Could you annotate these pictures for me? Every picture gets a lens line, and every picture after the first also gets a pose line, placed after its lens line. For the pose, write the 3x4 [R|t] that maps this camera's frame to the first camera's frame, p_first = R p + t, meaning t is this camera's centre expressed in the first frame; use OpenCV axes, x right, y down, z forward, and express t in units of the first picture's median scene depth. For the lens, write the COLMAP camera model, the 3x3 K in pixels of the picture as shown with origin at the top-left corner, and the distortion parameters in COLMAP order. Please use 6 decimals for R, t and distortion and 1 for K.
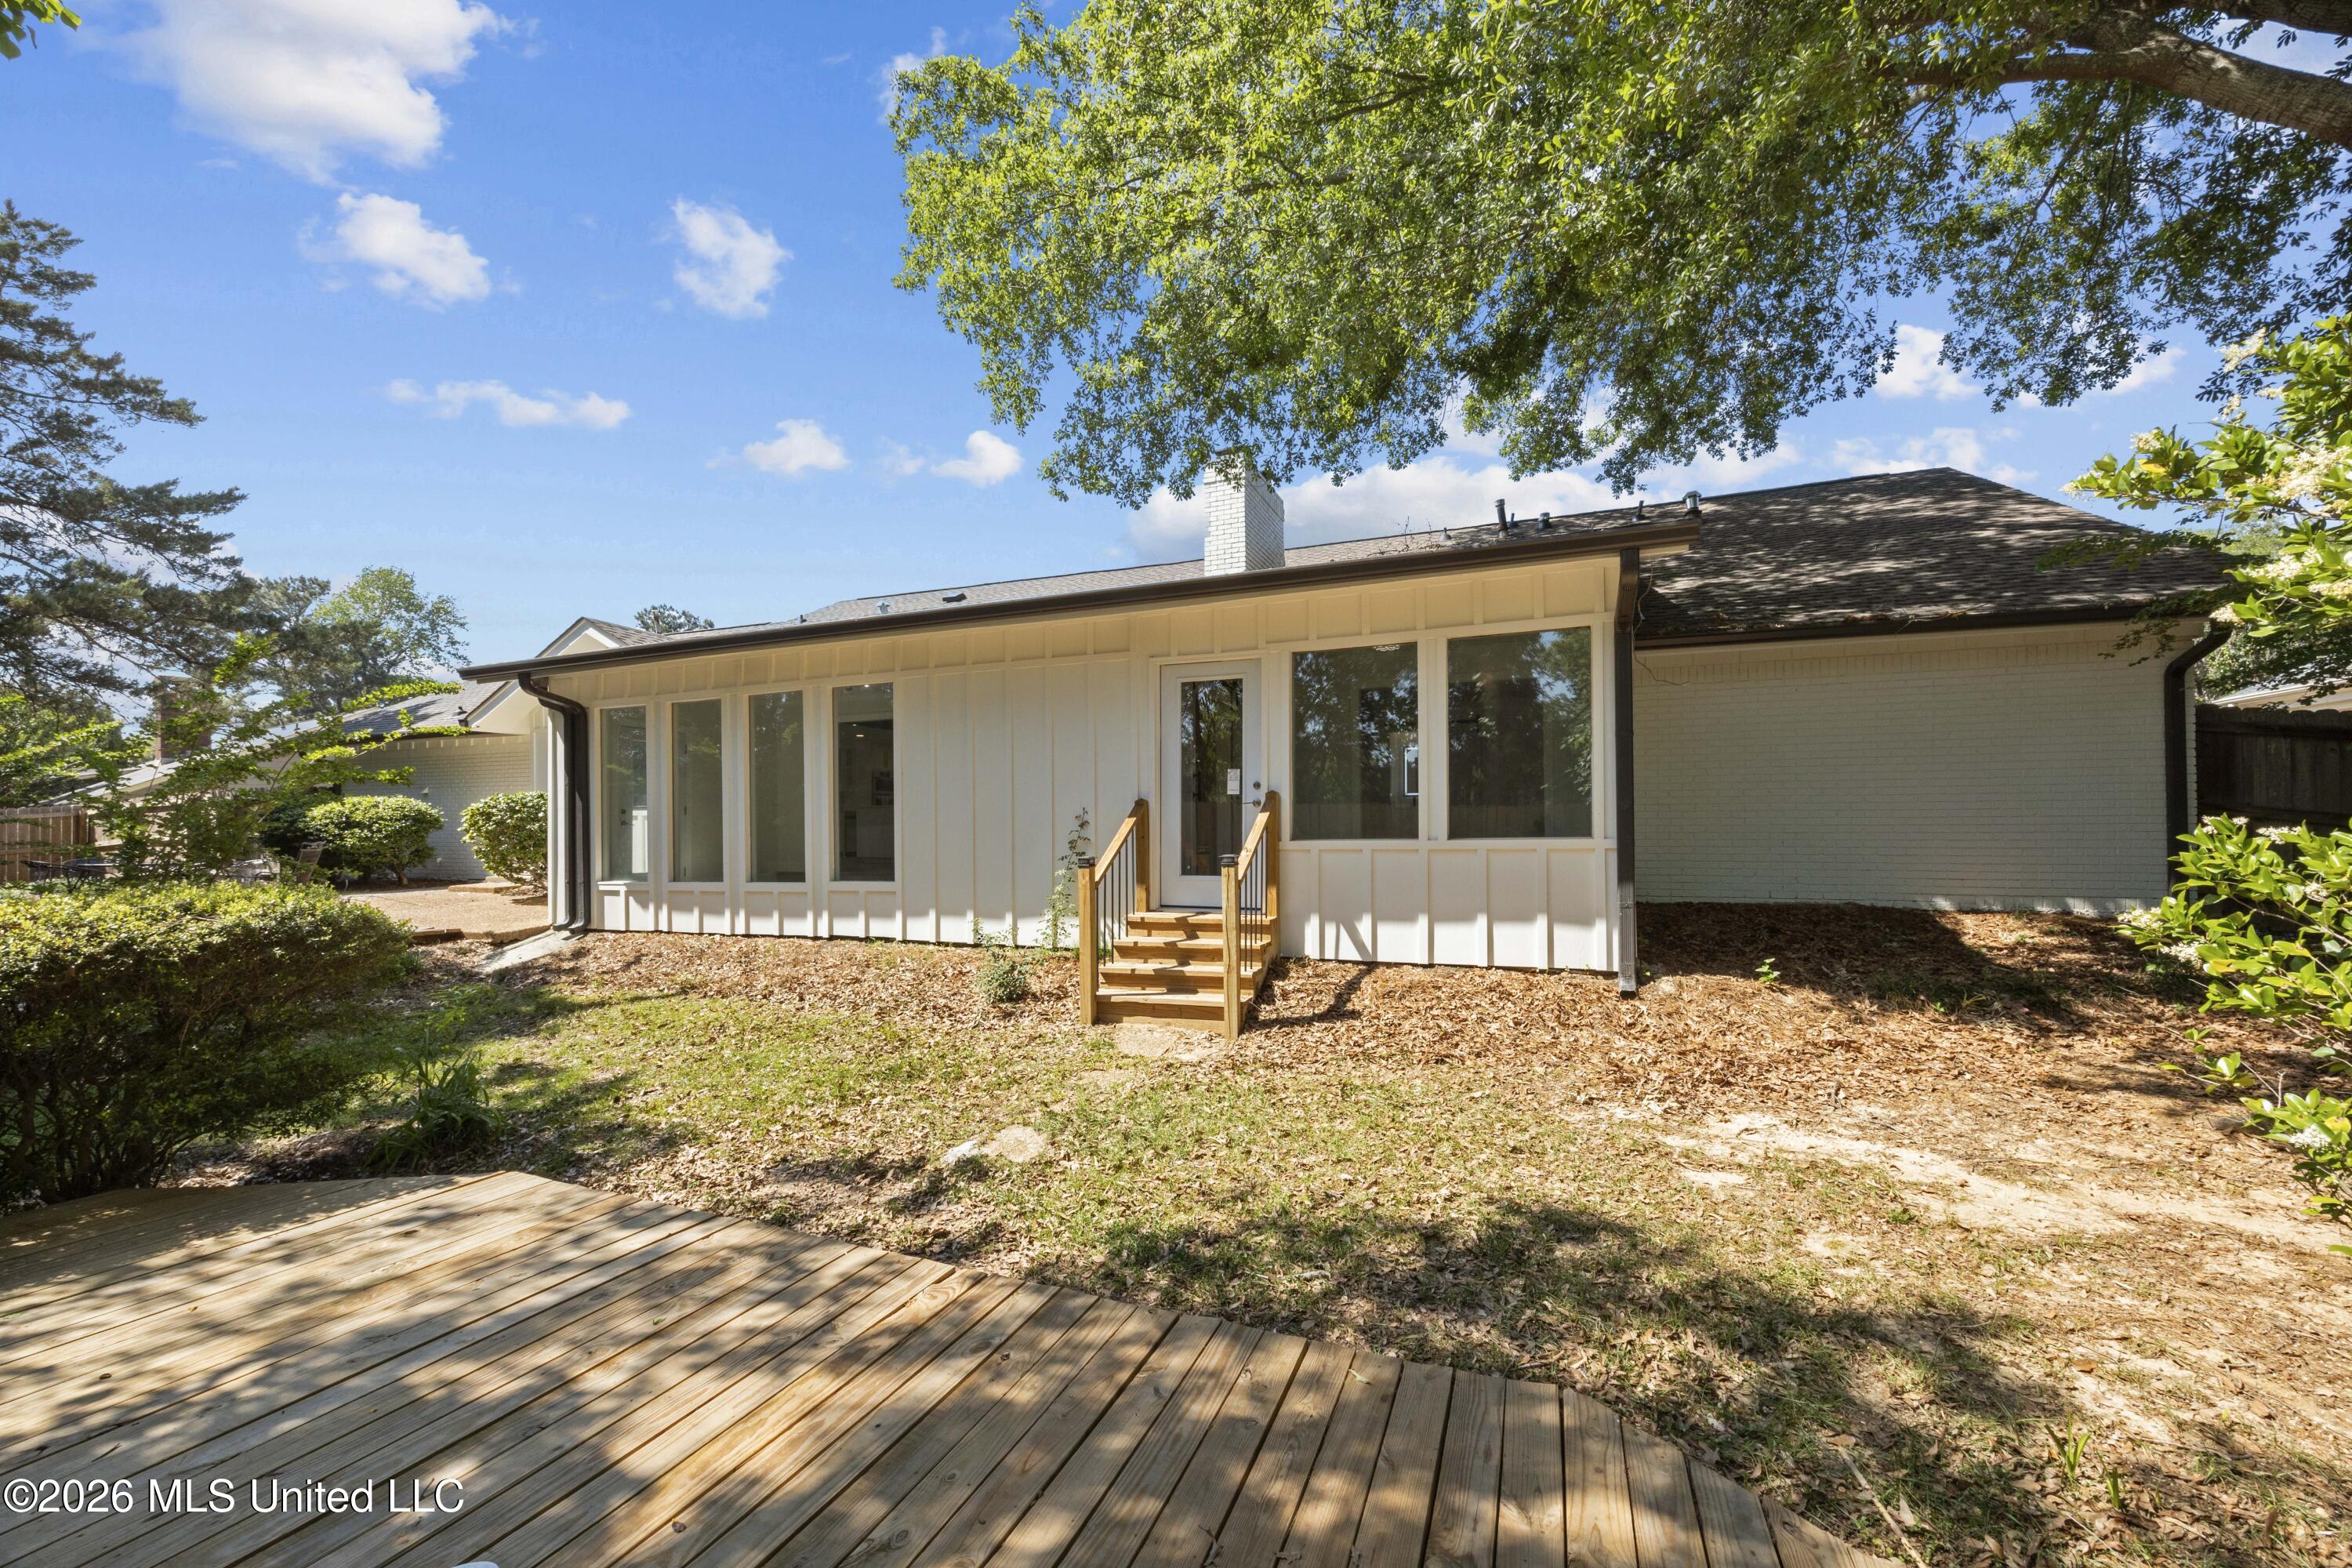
lens RADIAL K [[930.5, 0, 1176.0], [0, 930.5, 784.0], [0, 0, 1]] dist [-0.001825, -0.000427]
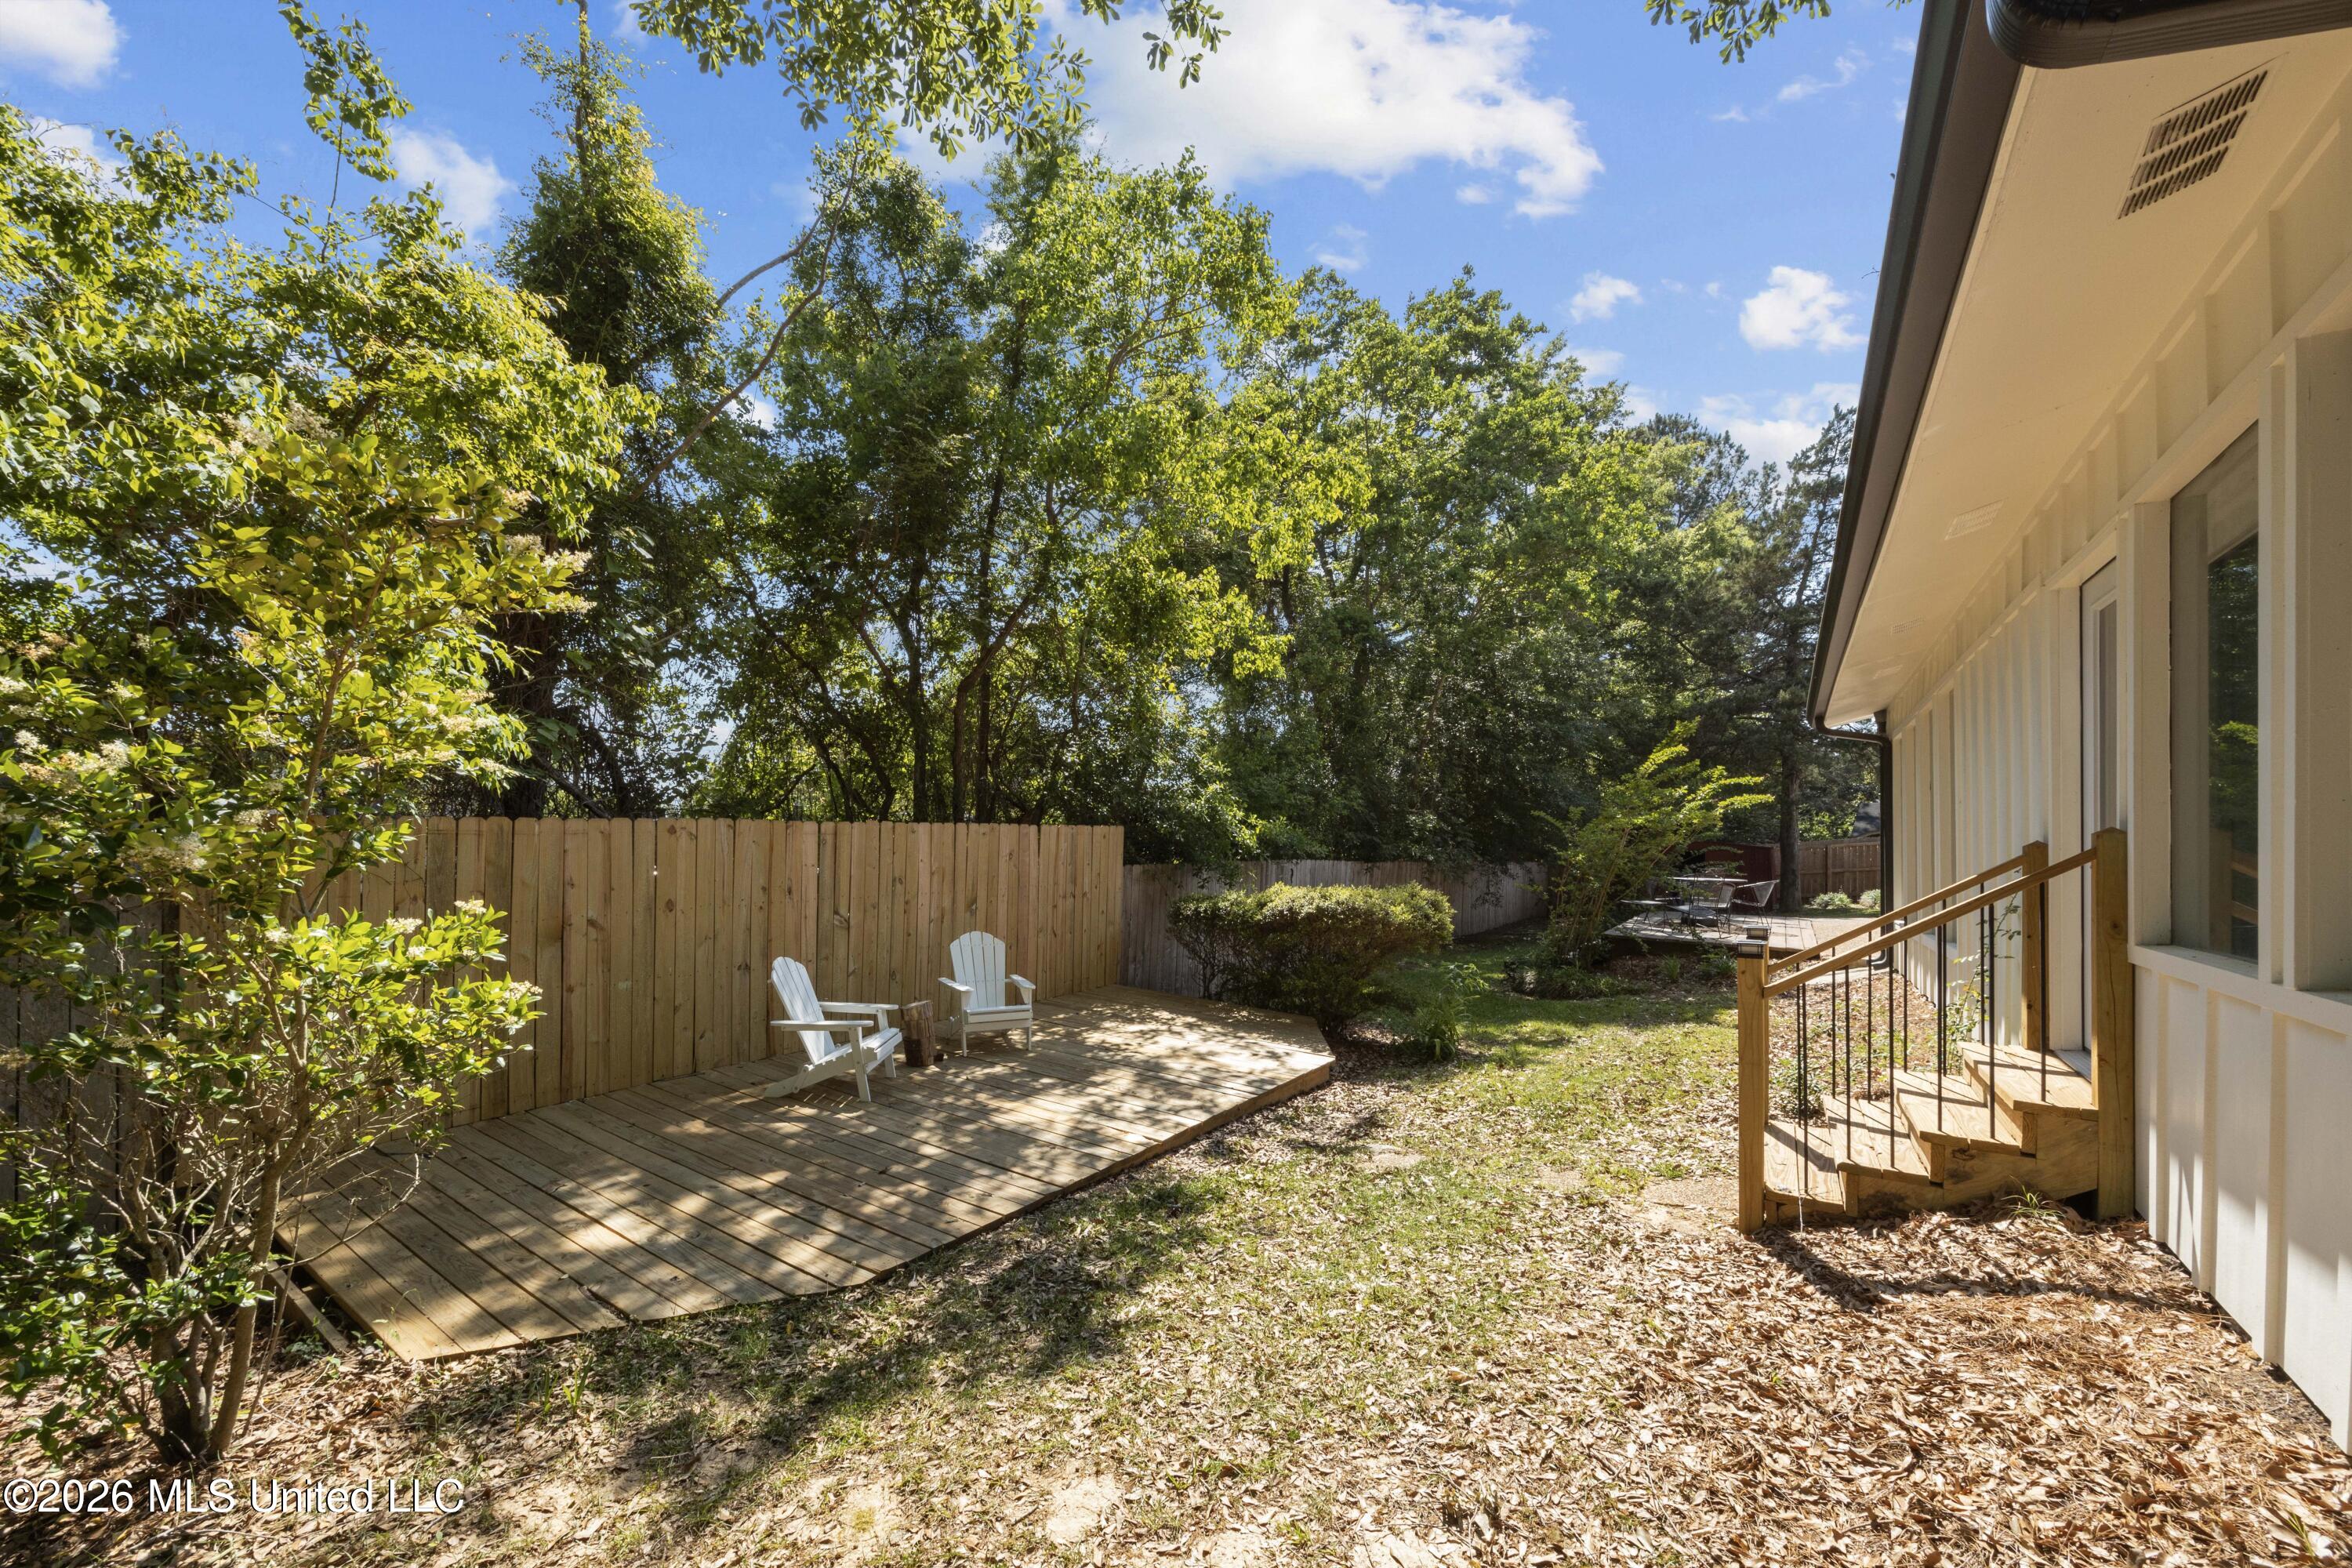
lens RADIAL K [[930.5, 0, 1176.0], [0, 930.5, 784.0], [0, 0, 1]] dist [-0.001825, -0.000427]
pose [[-0.206945, -0.050144, -0.977067, 1.435490], [0.025478, 0.998071, -0.056618, -0.008768], [0.978021, -0.036611, -0.205268, 1.432534]]
